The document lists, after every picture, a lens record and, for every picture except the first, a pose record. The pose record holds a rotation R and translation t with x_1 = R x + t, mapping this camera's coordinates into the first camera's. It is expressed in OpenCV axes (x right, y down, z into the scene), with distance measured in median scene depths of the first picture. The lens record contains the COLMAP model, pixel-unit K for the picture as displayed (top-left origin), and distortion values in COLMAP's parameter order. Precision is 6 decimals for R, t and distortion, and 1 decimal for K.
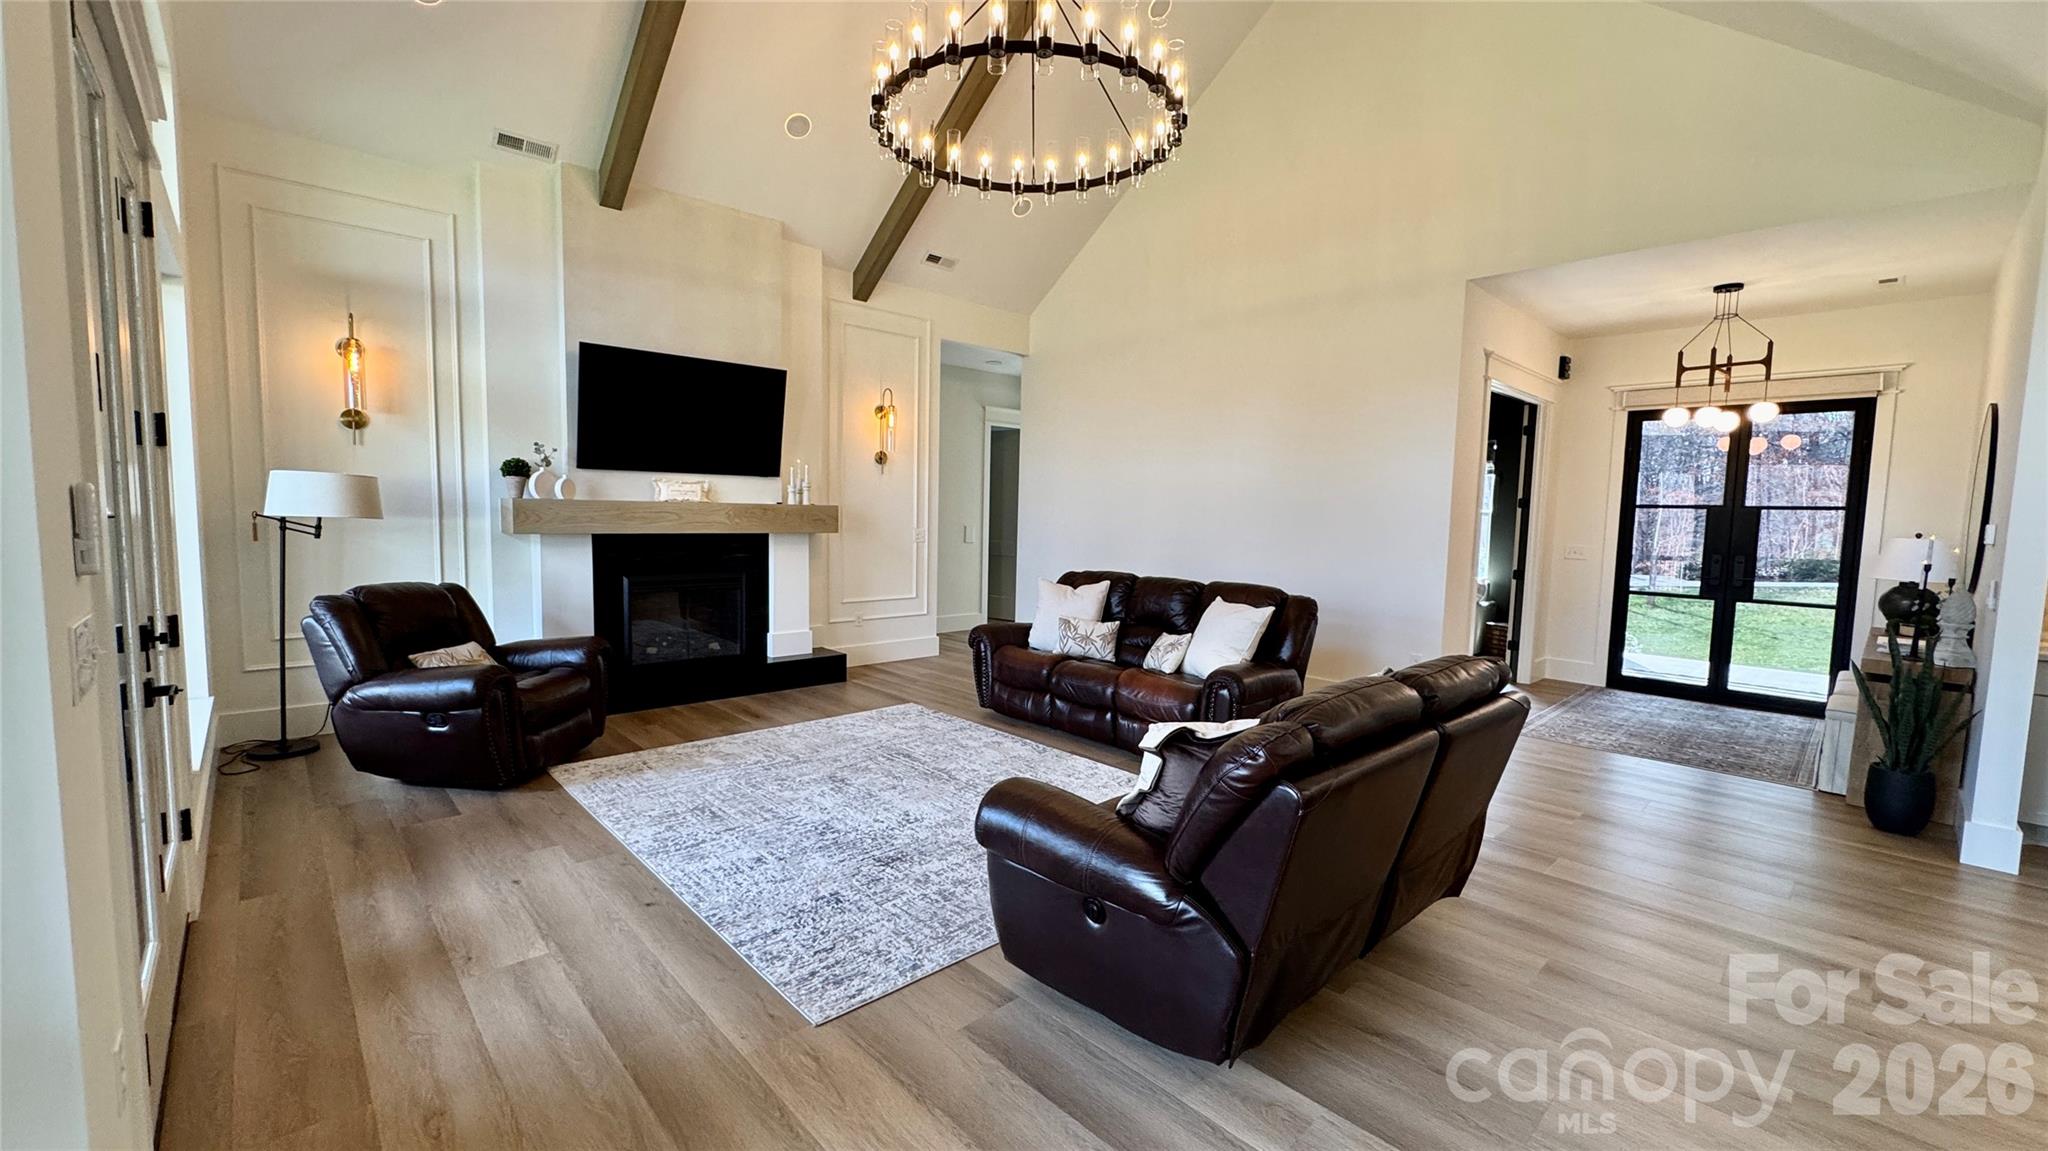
lens RADIAL K [[811.6, 0, 1013.4], [0, 811.6, 572.8], [0, 0, 1]] dist [0.001580, 0.000273]
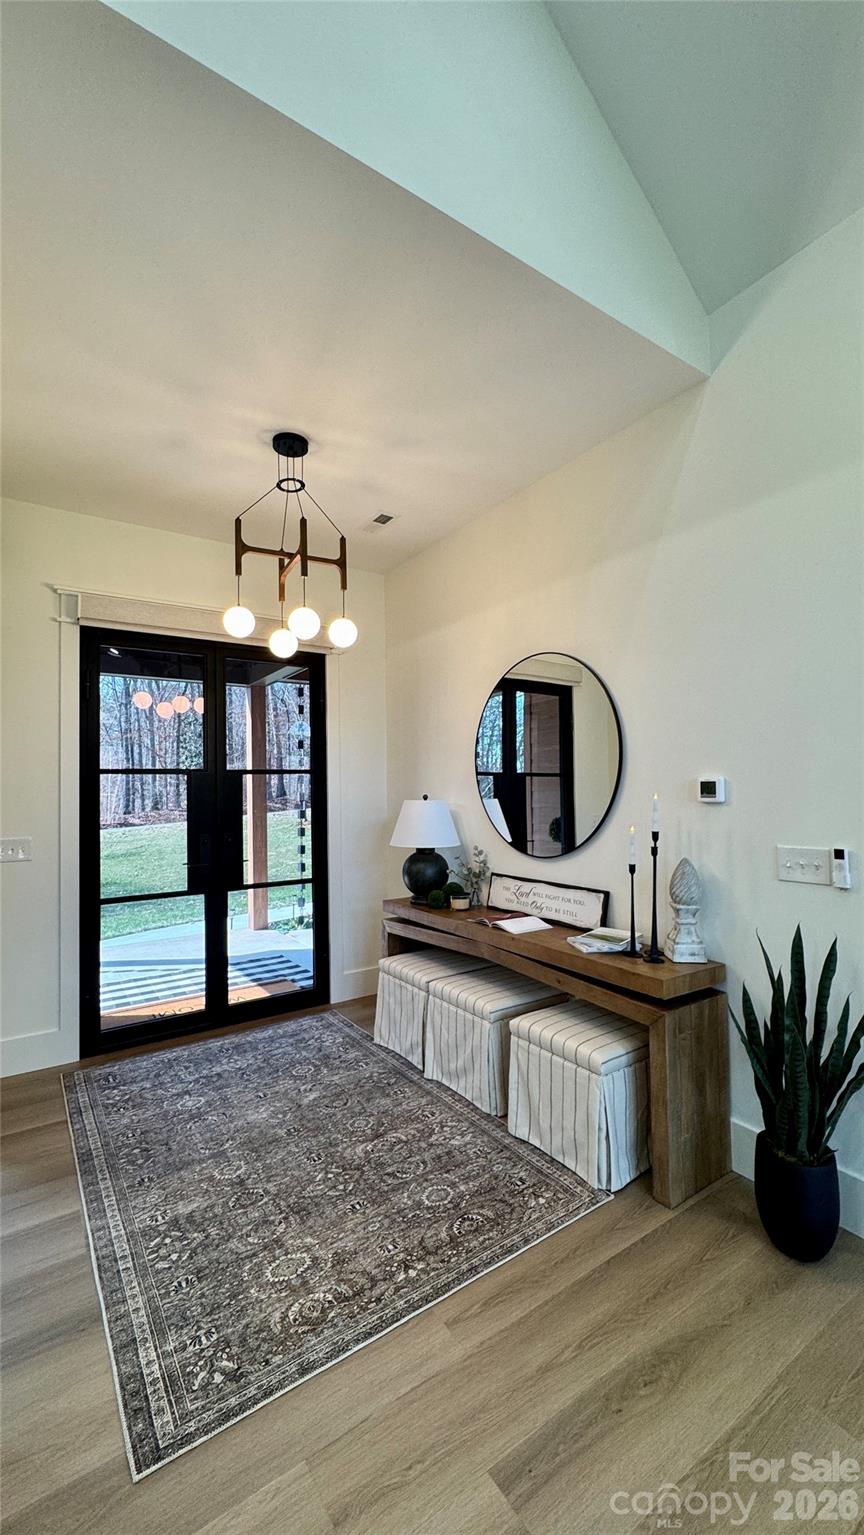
lens RADIAL K [[608.3, 0, 427.3], [0, 608.3, 769.4], [0, 0, 1]] dist [0.001580, 0.000273]
pose [[0.183185, -0.005710, 0.983062, 0.342869], [0.087238, 0.996132, -0.010470, -0.058006], [-0.979200, 0.087678, 0.182975, 0.682799]]
